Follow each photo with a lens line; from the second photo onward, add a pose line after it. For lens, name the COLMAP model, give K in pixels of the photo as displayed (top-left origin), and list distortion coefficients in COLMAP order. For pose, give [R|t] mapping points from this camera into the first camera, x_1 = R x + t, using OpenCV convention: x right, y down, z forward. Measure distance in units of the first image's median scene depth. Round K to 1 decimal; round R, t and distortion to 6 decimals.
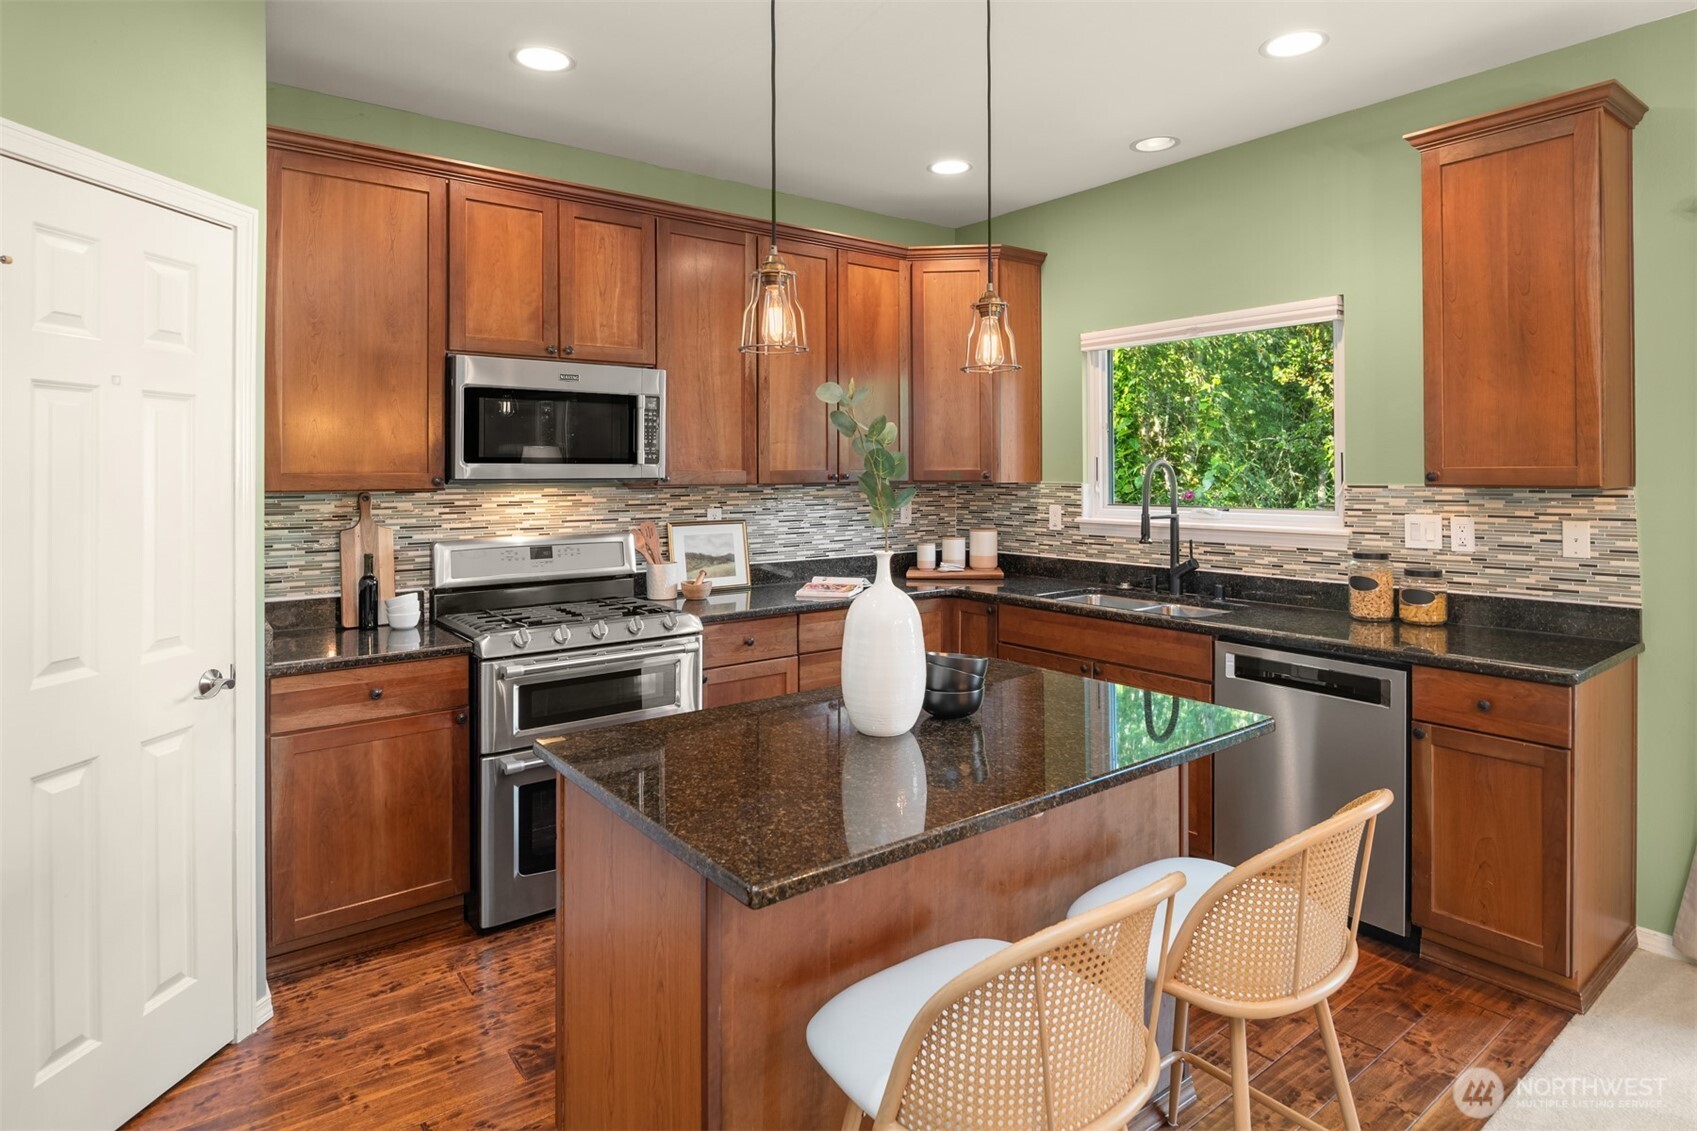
lens RADIAL K [[912.8, 0, 851.3], [0, 912.8, 475.3], [0, 0, 1]] dist [-0.004227, -0.002647]
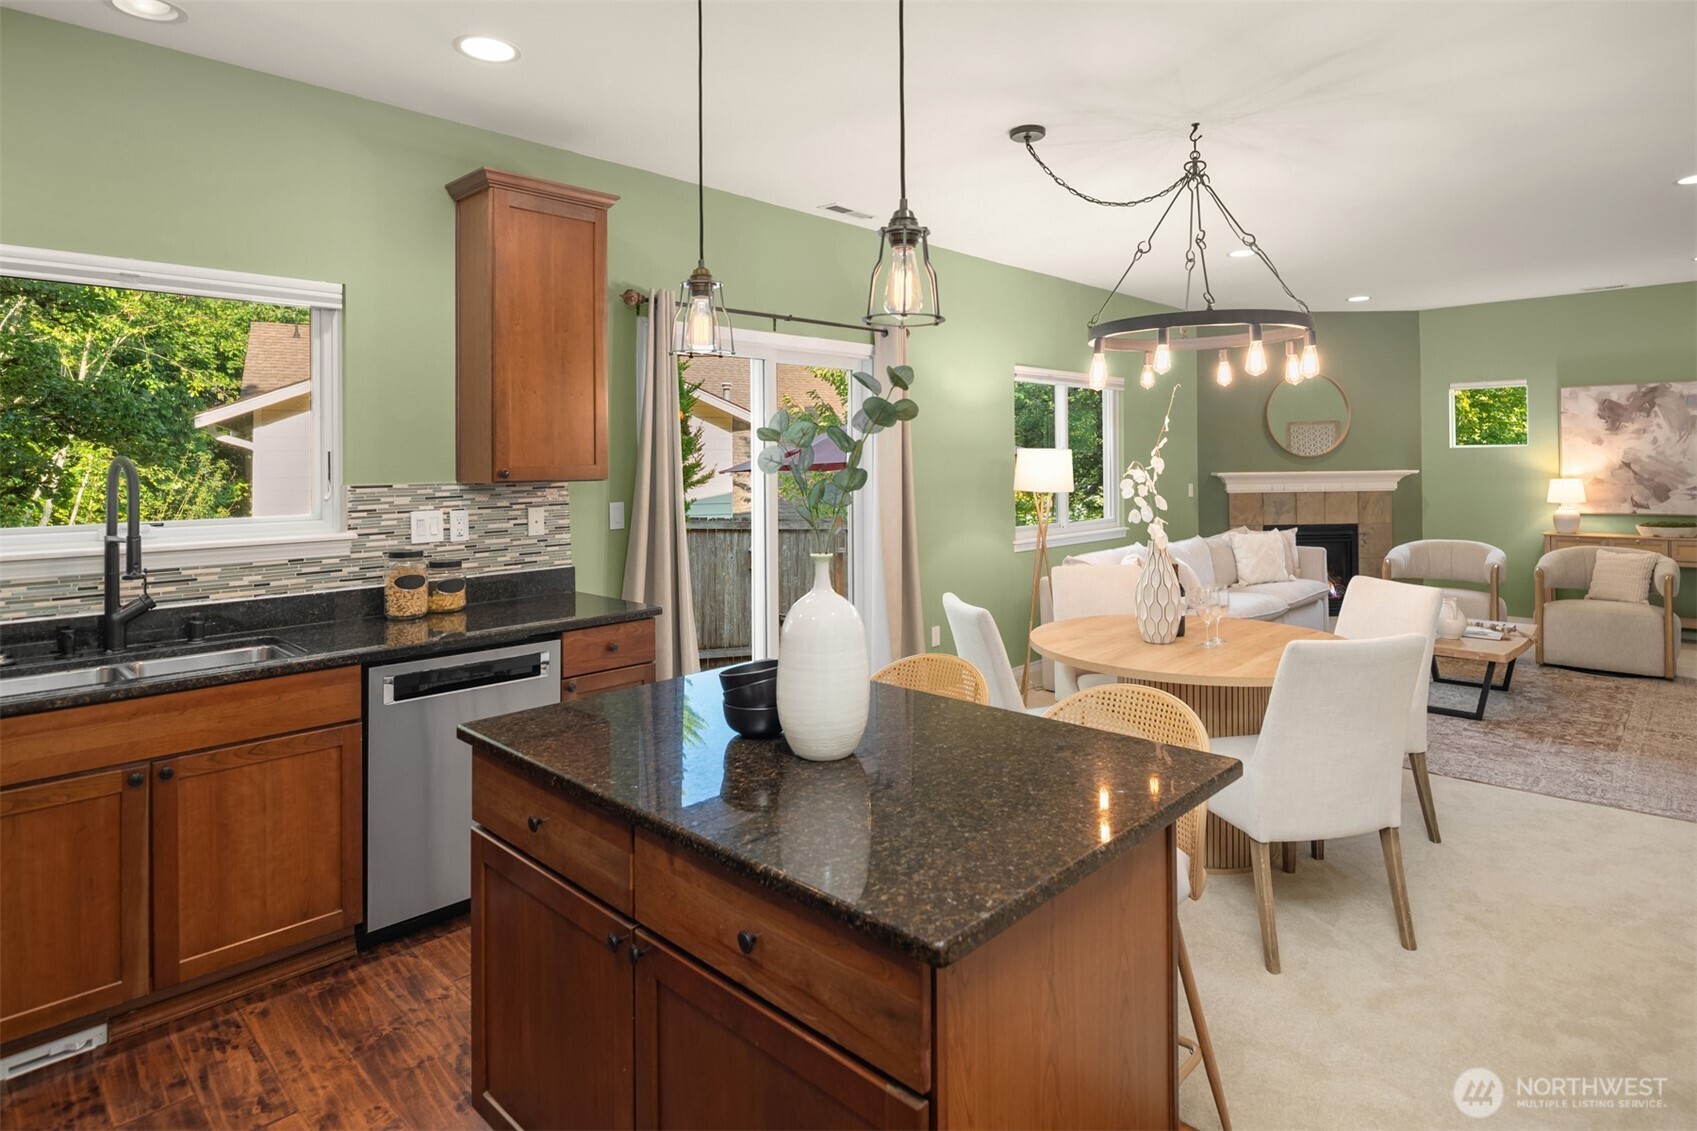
lens RADIAL K [[912.8, 0, 895.0], [0, 912.8, 452.7], [0, 0, 1]] dist [-0.004227, -0.002647]
pose [[-0.164789, 0.015056, 0.986214, -0.486948], [0.015289, 0.999802, -0.012709, -0.002780], [-0.986210, 0.012984, -0.164987, 0.602934]]
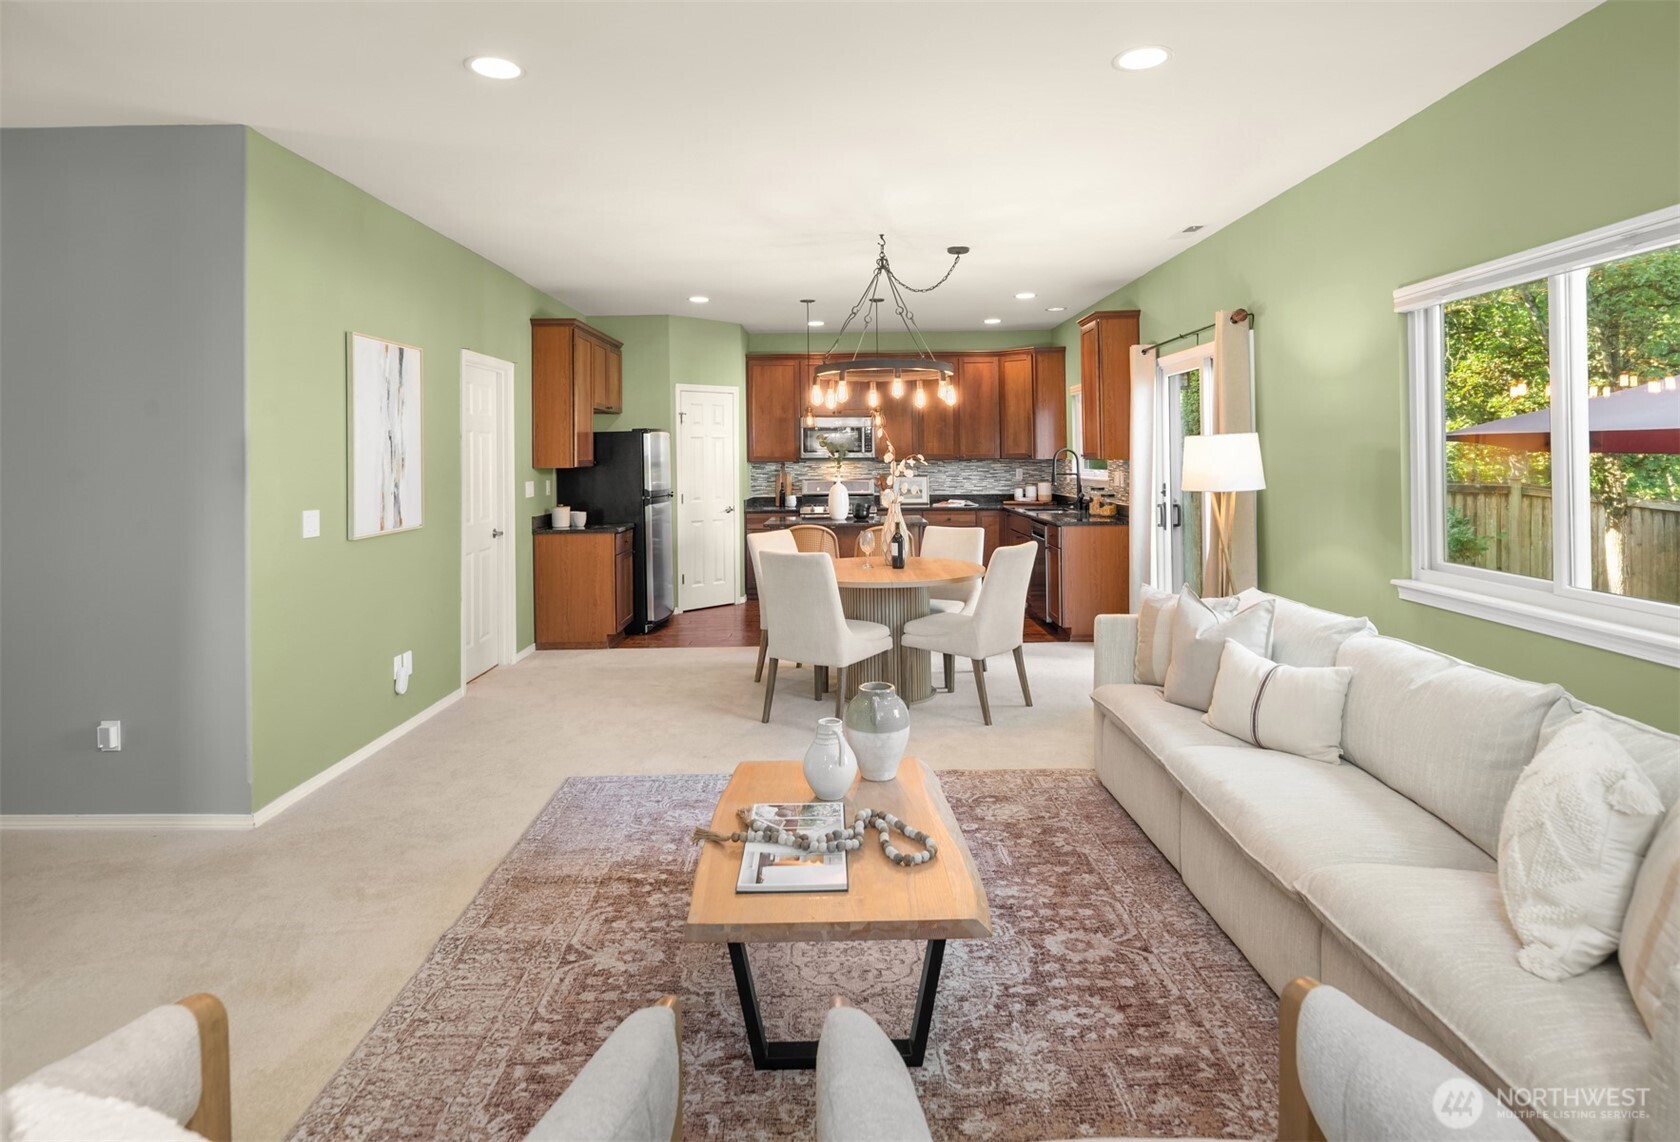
lens RADIAL K [[932.2, 0, 854.6], [0, 932.2, 433.3], [0, 0, 1]] dist [0.006668, -0.004501]
pose [[0.801070, -0.019086, -0.598266, 1.448008], [0.005708, 0.999690, -0.024250, -0.001671], [0.598543, 0.016011, 0.800931, -1.284918]]
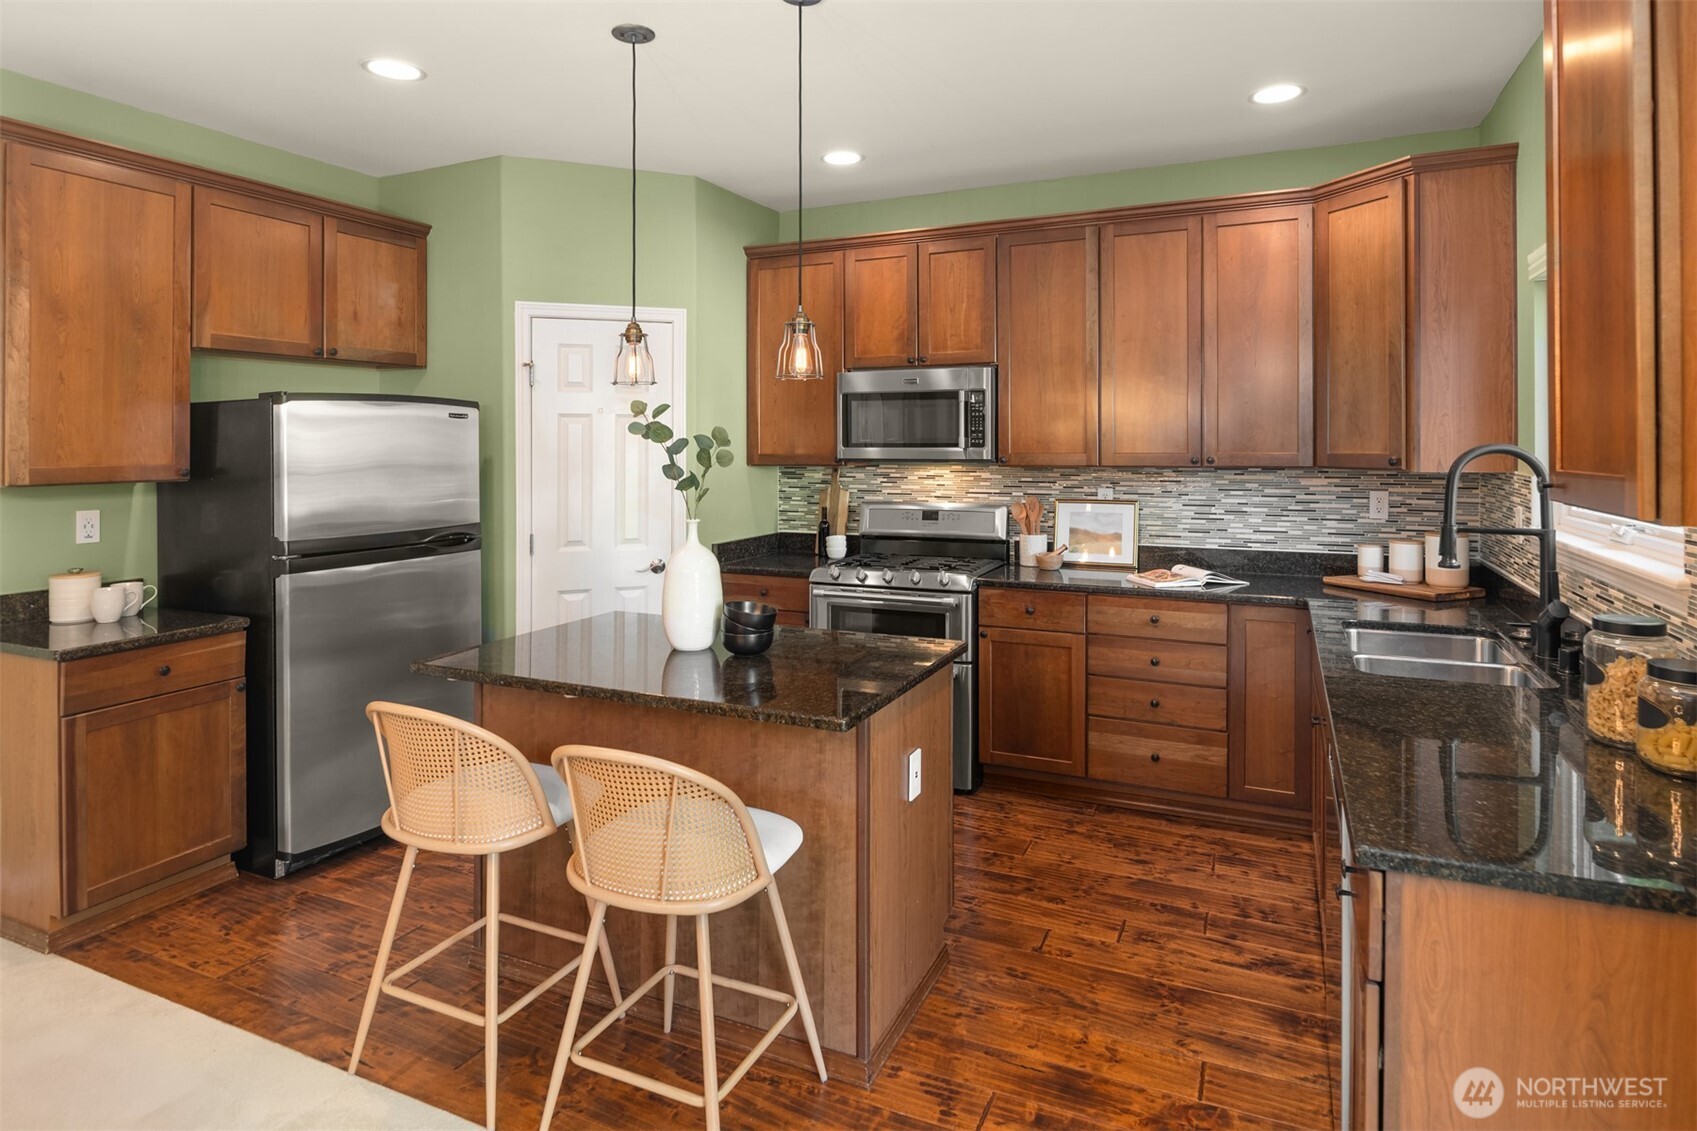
lens RADIAL K [[912.8, 0, 869.3], [0, 912.8, 438.7], [0, 0, 1]] dist [-0.004227, -0.002647]
pose [[0.476023, -0.001262, -0.879432, 0.781698], [-0.000873, 0.999998, -0.001908, -0.022401], [0.879432, 0.001676, 0.476021, 0.319390]]
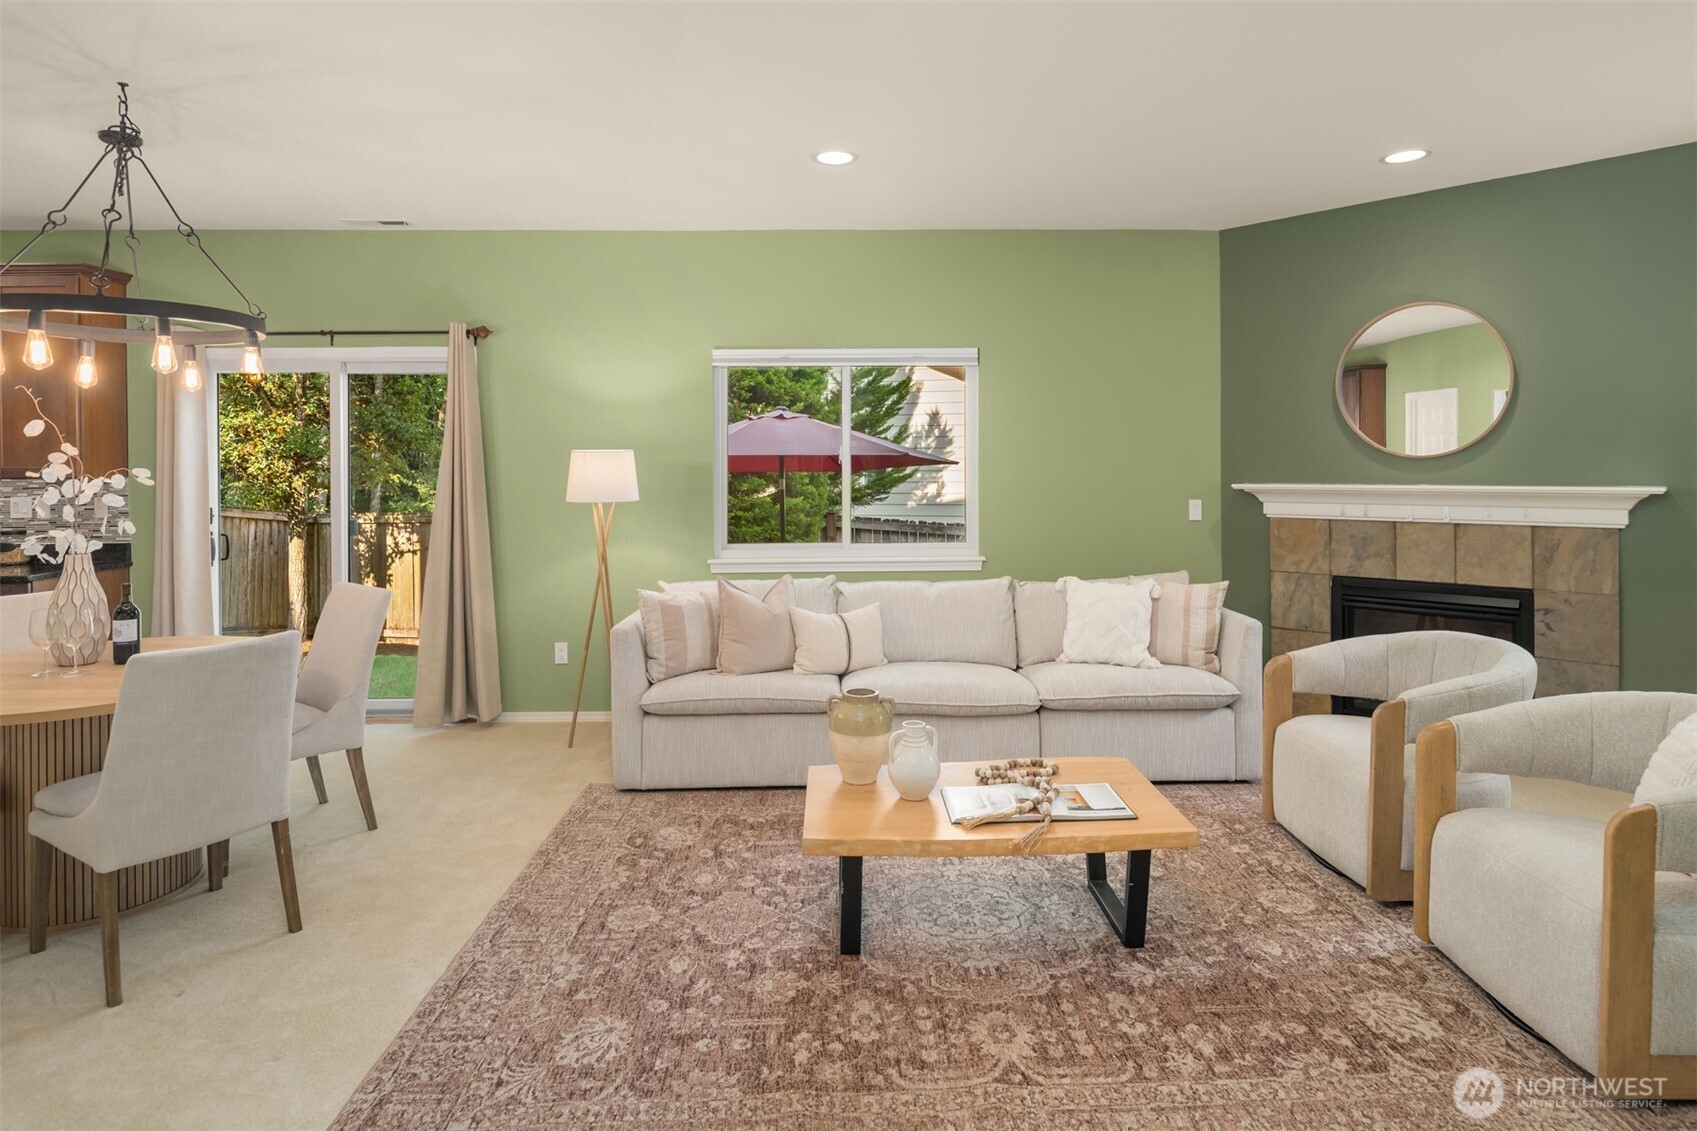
lens RADIAL K [[912.8, 0, 858.2], [0, 912.8, 461.2], [0, 0, 1]] dist [-0.004227, -0.002647]
pose [[0.588222, 0.002958, 0.808694, 0.187585], [0.006788, 0.999940, -0.008595, 0.004371], [-0.808671, 0.010545, 0.588166, -1.067729]]
